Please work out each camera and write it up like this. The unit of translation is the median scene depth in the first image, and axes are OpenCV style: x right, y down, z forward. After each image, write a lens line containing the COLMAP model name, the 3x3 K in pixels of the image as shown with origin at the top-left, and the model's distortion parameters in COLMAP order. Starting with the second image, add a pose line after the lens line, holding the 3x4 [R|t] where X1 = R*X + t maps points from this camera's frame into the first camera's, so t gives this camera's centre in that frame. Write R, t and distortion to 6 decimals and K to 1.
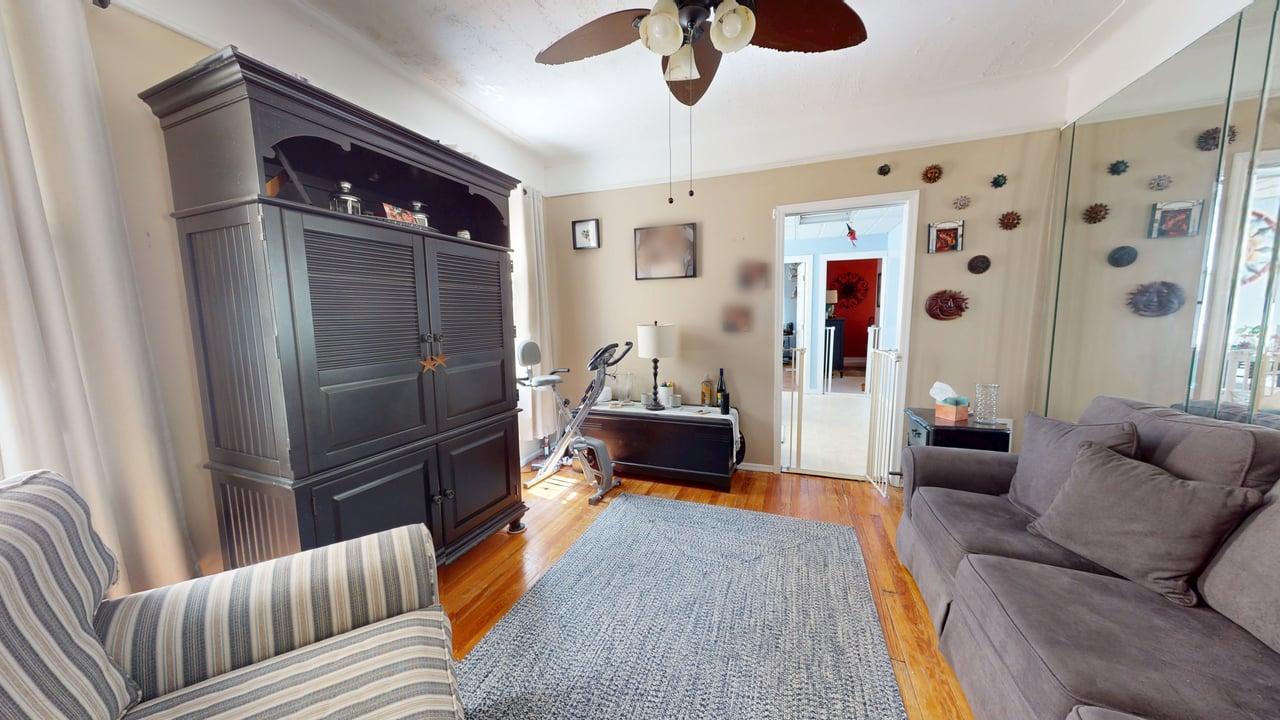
lens RADIAL K [[398.0, 0, 640.0], [0, 398.0, 360.0], [0, 0, 1]] dist [0.000008, -0.000010]
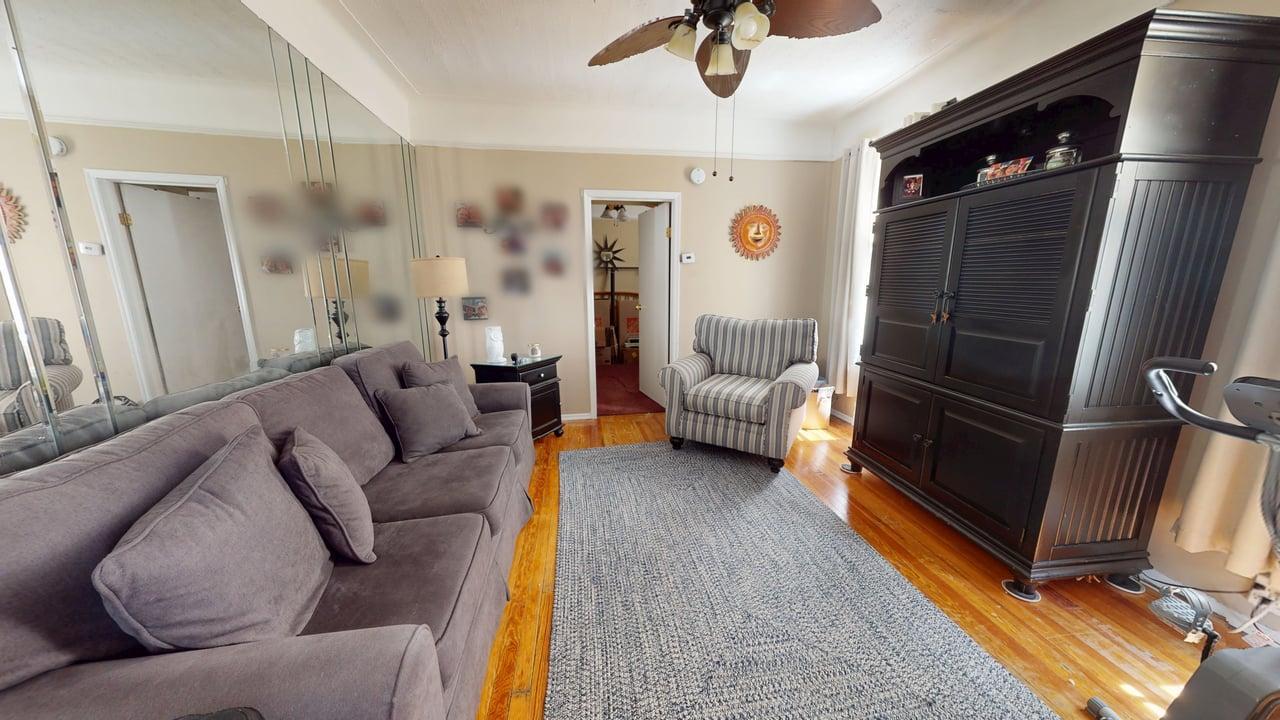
lens RADIAL K [[398.0, 0, 640.0], [0, 398.0, 360.0], [0, 0, 1]] dist [0.000008, -0.000010]
pose [[-0.867835, 0.115109, -0.483334, 0.739051], [-0.043287, 0.951577, 0.304347, -0.181898], [0.494963, 0.285045, -0.820829, 1.546812]]
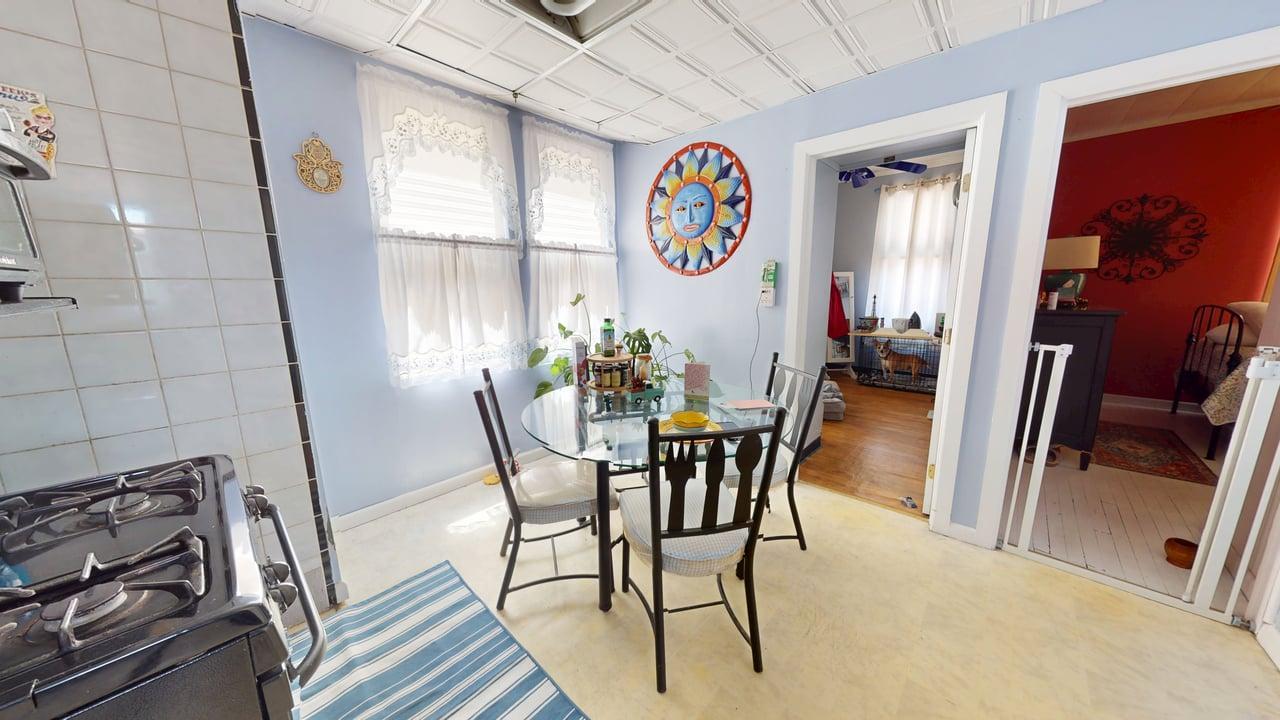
lens RADIAL K [[398.0, 0, 640.0], [0, 398.0, 360.0], [0, 0, 1]] dist [0.000008, -0.000010]
pose [[0.925243, 0.077091, -0.371459, 0.287122], [-0.052076, 0.995676, 0.076925, -0.073954], [0.375783, -0.051830, 0.925257, 0.573719]]
